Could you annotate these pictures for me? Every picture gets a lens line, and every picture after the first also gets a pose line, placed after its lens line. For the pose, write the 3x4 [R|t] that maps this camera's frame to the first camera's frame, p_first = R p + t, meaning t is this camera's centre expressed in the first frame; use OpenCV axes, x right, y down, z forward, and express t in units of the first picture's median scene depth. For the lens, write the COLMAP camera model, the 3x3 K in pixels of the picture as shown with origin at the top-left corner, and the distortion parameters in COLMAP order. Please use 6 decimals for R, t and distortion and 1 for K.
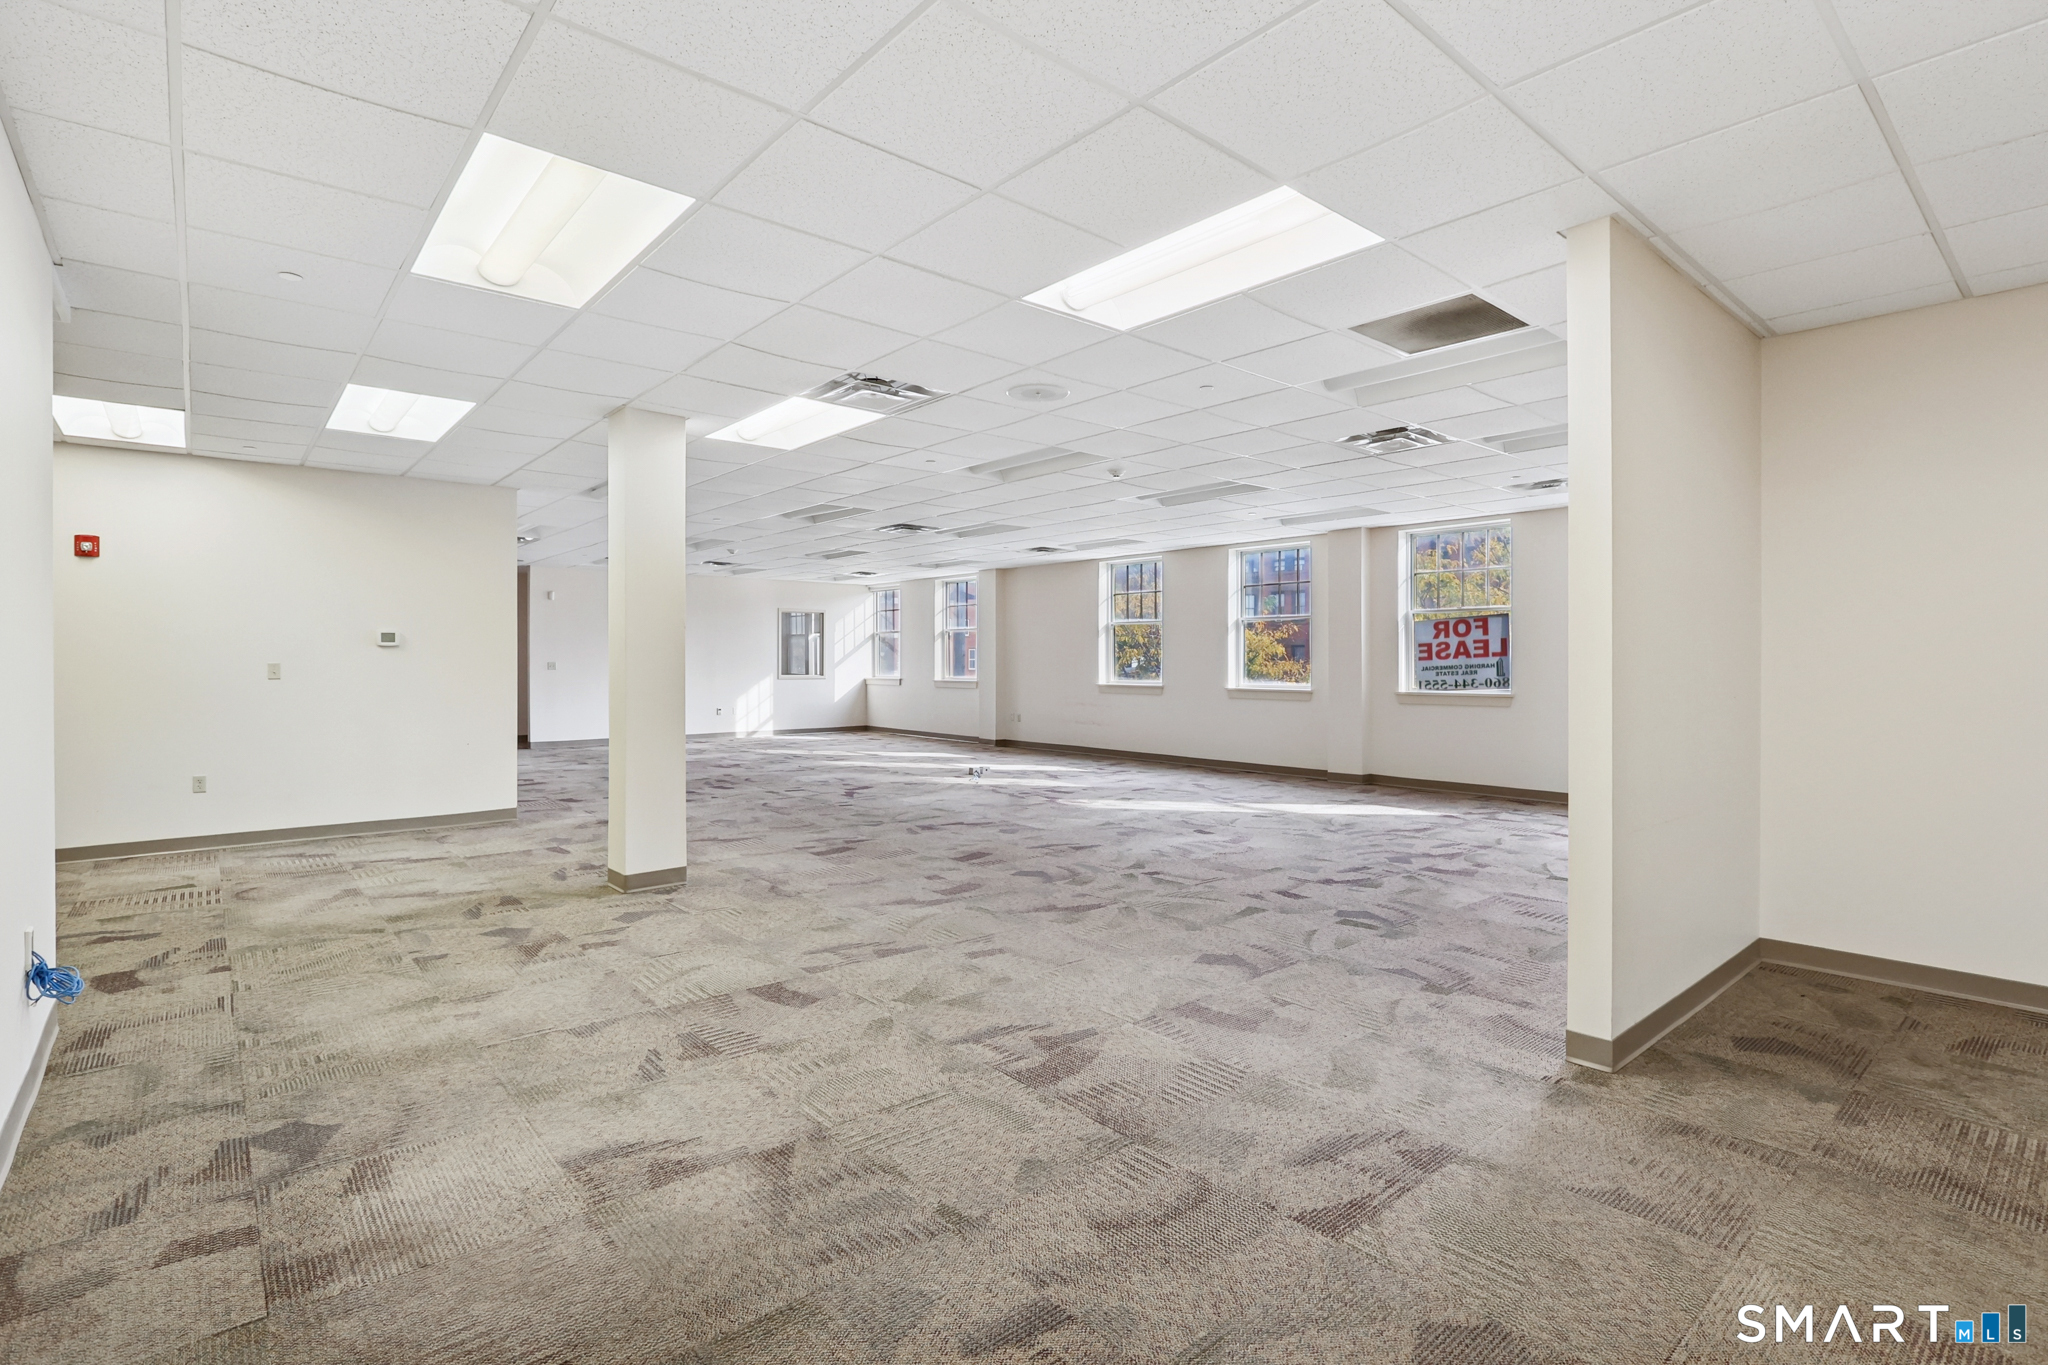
lens RADIAL K [[962.5, 0, 1021.0], [0, 962.5, 649.9], [0, 0, 1]] dist [0.014331, 0.000685]
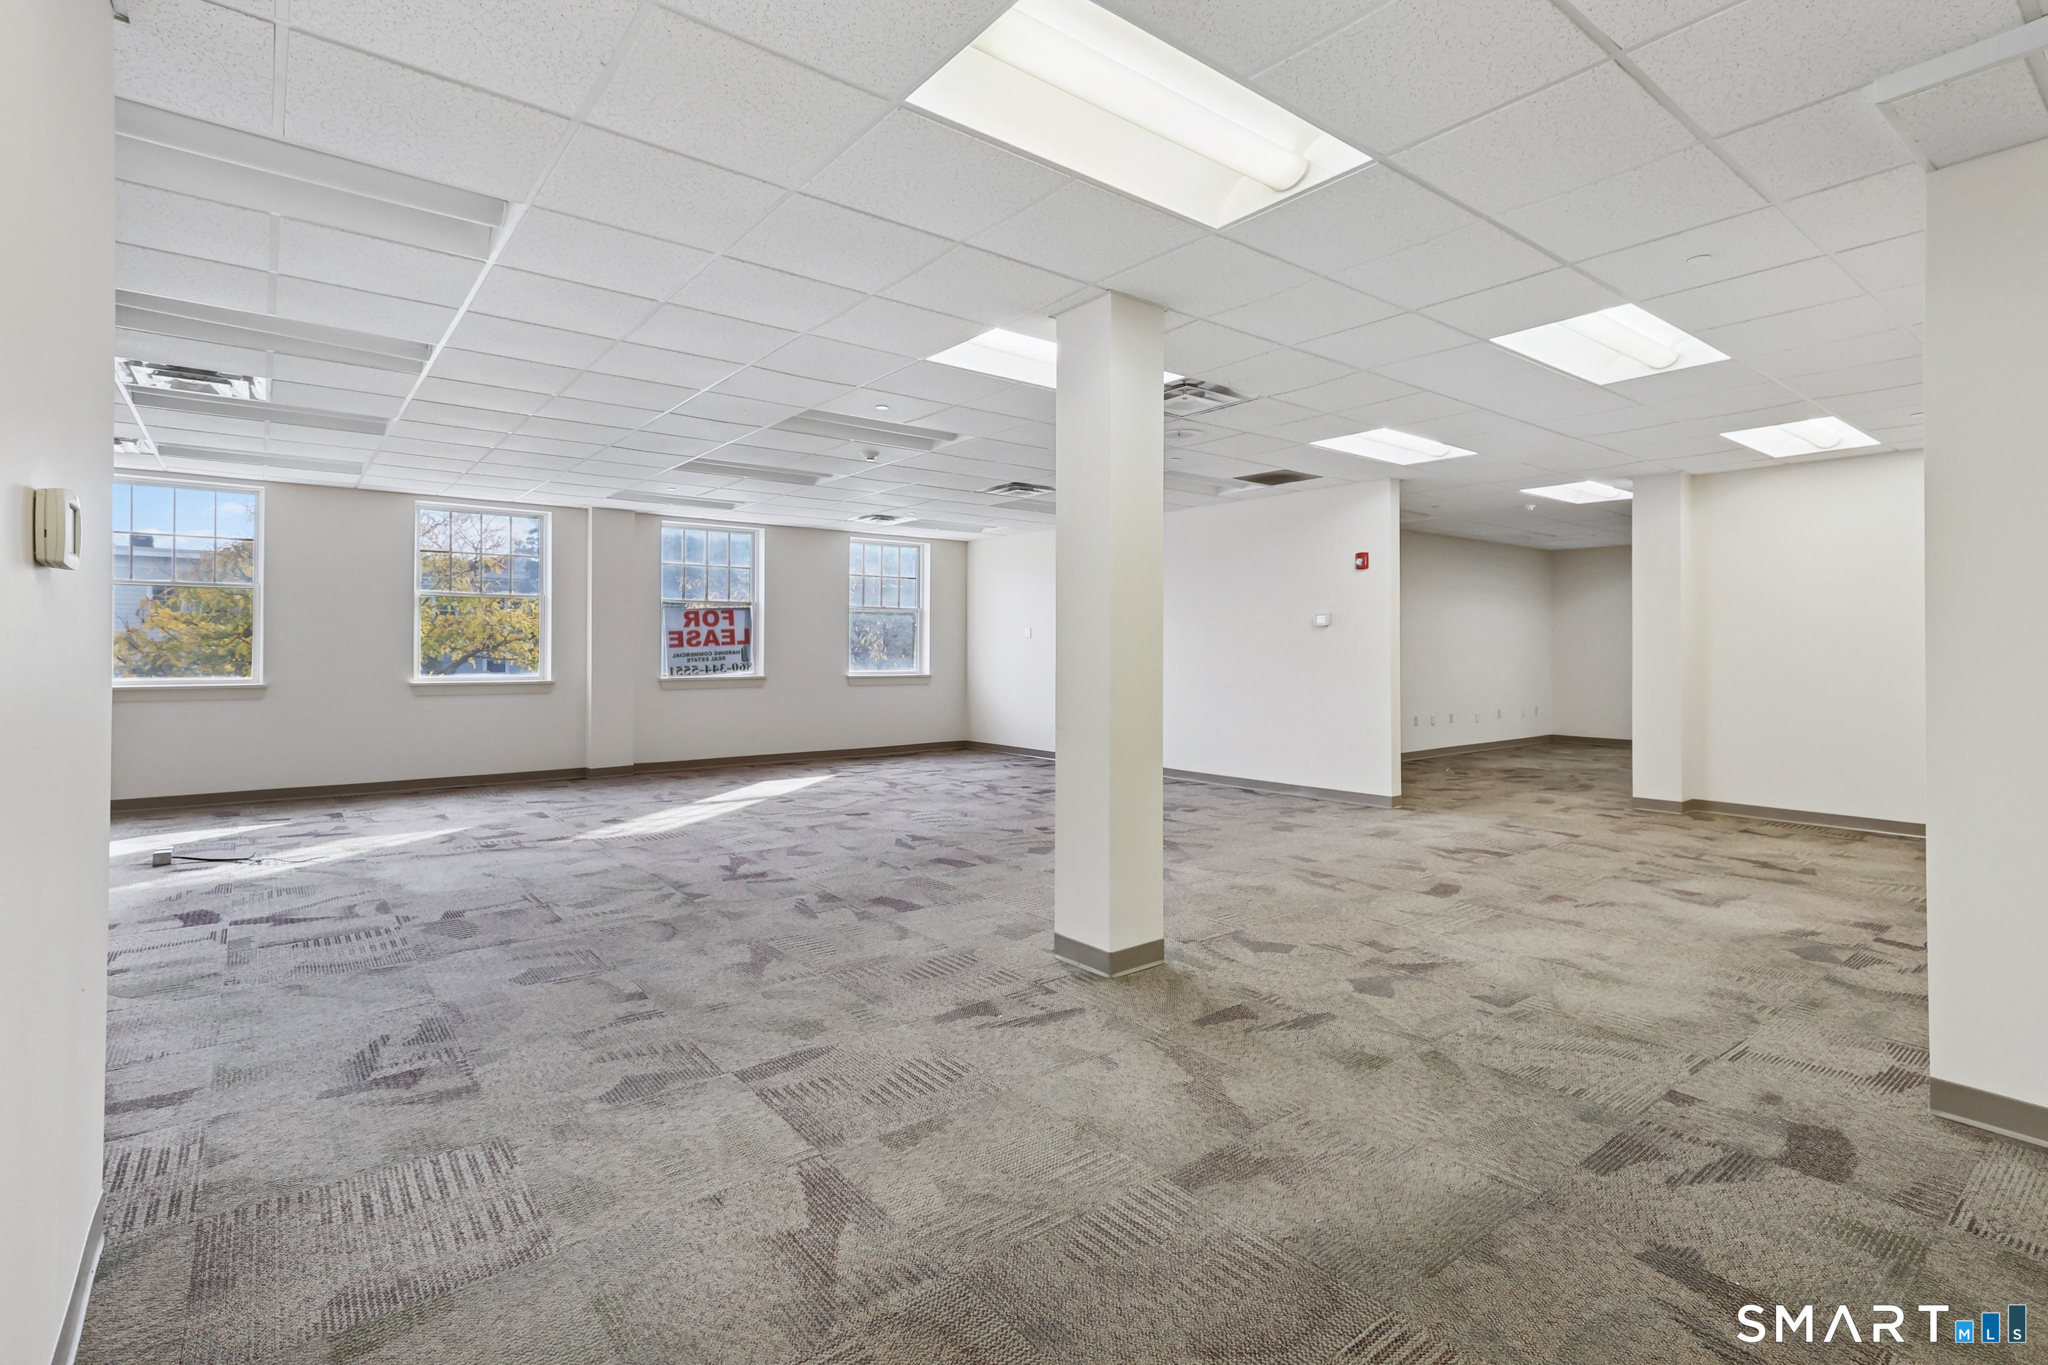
lens RADIAL K [[962.5, 0, 1021.0], [0, 962.5, 649.9], [0, 0, 1]] dist [0.014331, 0.000685]
pose [[0.031020, 0.002432, 0.999516, -0.637895], [-0.013789, 0.999903, -0.002005, 0.010829], [-0.999424, -0.013720, 0.031051, 0.608021]]
